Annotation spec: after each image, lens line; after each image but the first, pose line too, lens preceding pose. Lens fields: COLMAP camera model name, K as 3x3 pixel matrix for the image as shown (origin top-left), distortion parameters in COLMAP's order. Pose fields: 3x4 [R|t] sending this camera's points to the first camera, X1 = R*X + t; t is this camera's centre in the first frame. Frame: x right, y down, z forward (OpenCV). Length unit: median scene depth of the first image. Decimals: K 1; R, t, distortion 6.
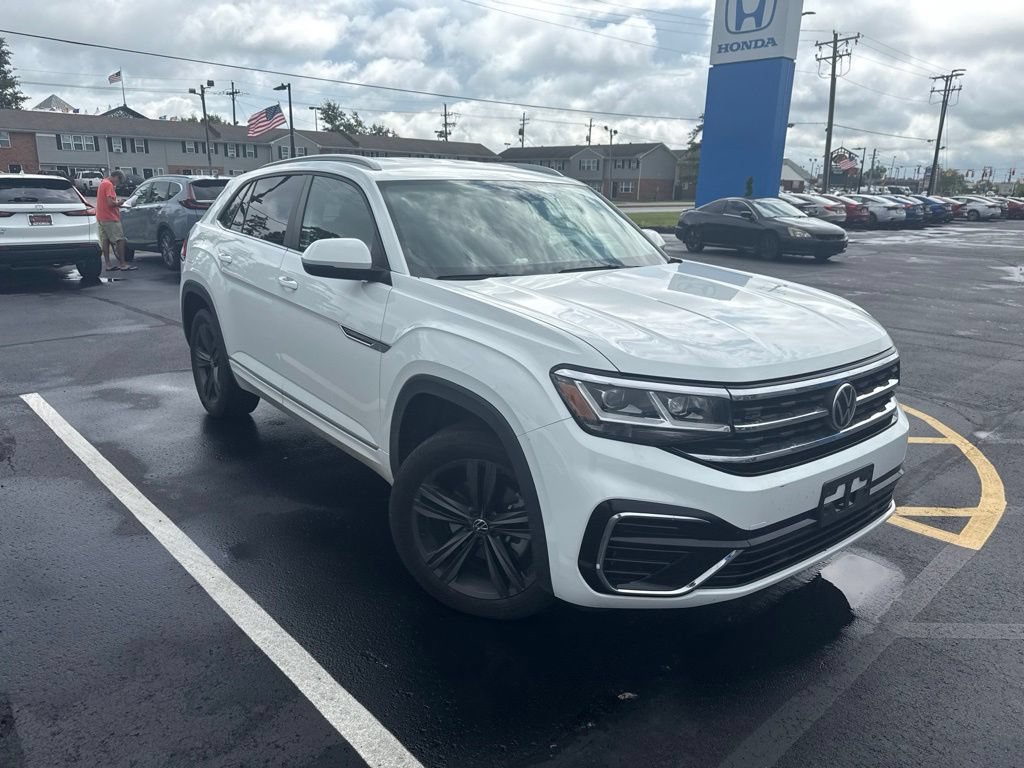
lens RADIAL K [[728.5, 0, 504.5], [0, 728.5, 391.1], [0, 0, 1]] dist [0.022921, -0.029061]
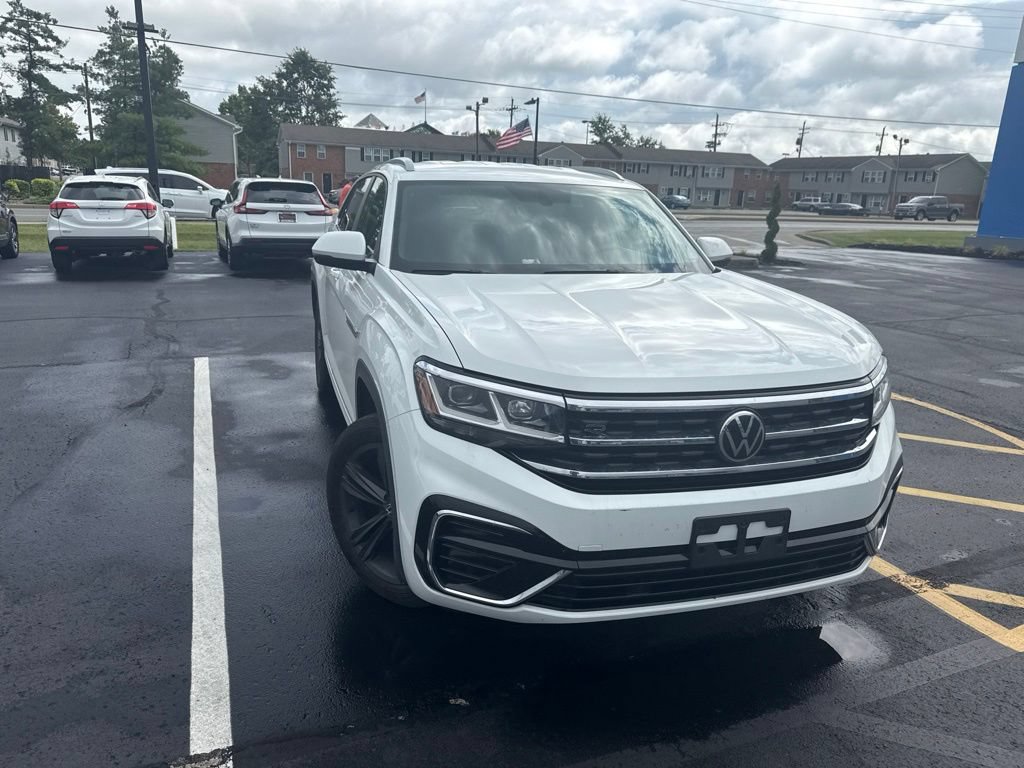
lens RADIAL K [[728.5, 0, 503.5], [0, 728.5, 379.4], [0, 0, 1]] dist [0.022921, -0.029061]
pose [[0.937073, 0.100824, -0.334258, 0.126861], [-0.110532, 0.993821, -0.010098, -0.001763], [0.331174, 0.046408, 0.942428, 0.020168]]
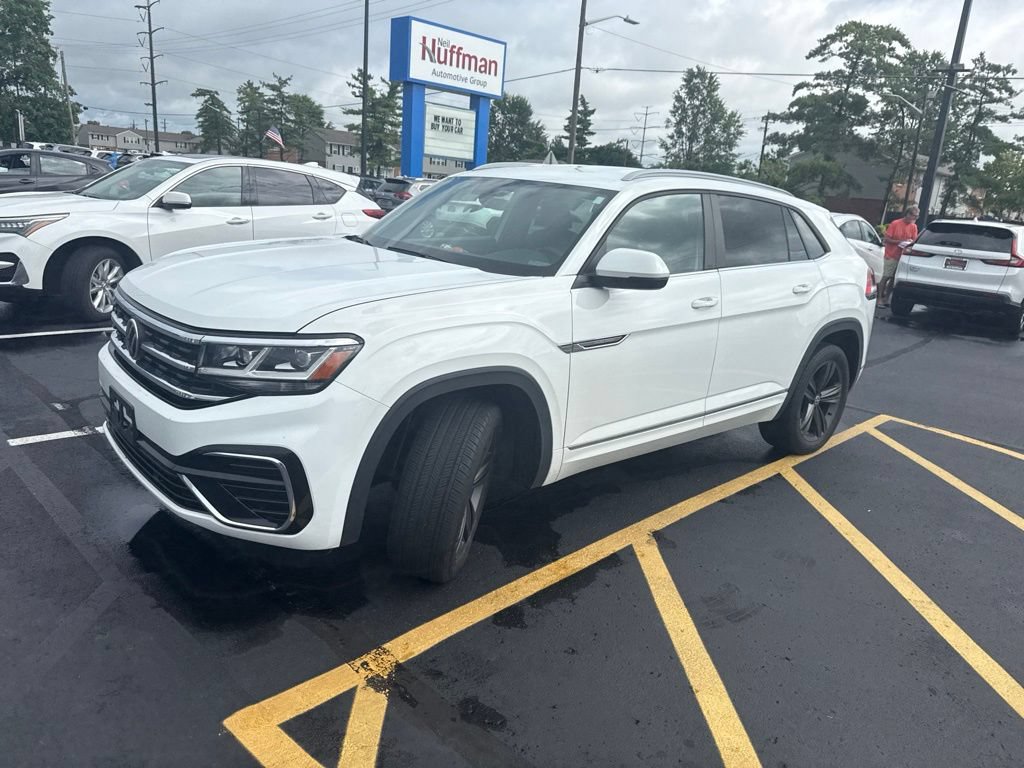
lens RADIAL K [[728.5, 0, 503.3], [0, 728.5, 387.0], [0, 0, 1]] dist [0.022921, -0.029061]
pose [[0.040196, 0.251969, -0.966900, 0.425403], [-0.346001, 0.911322, 0.223102, -0.096861], [0.937373, 0.325581, 0.123813, 0.375872]]
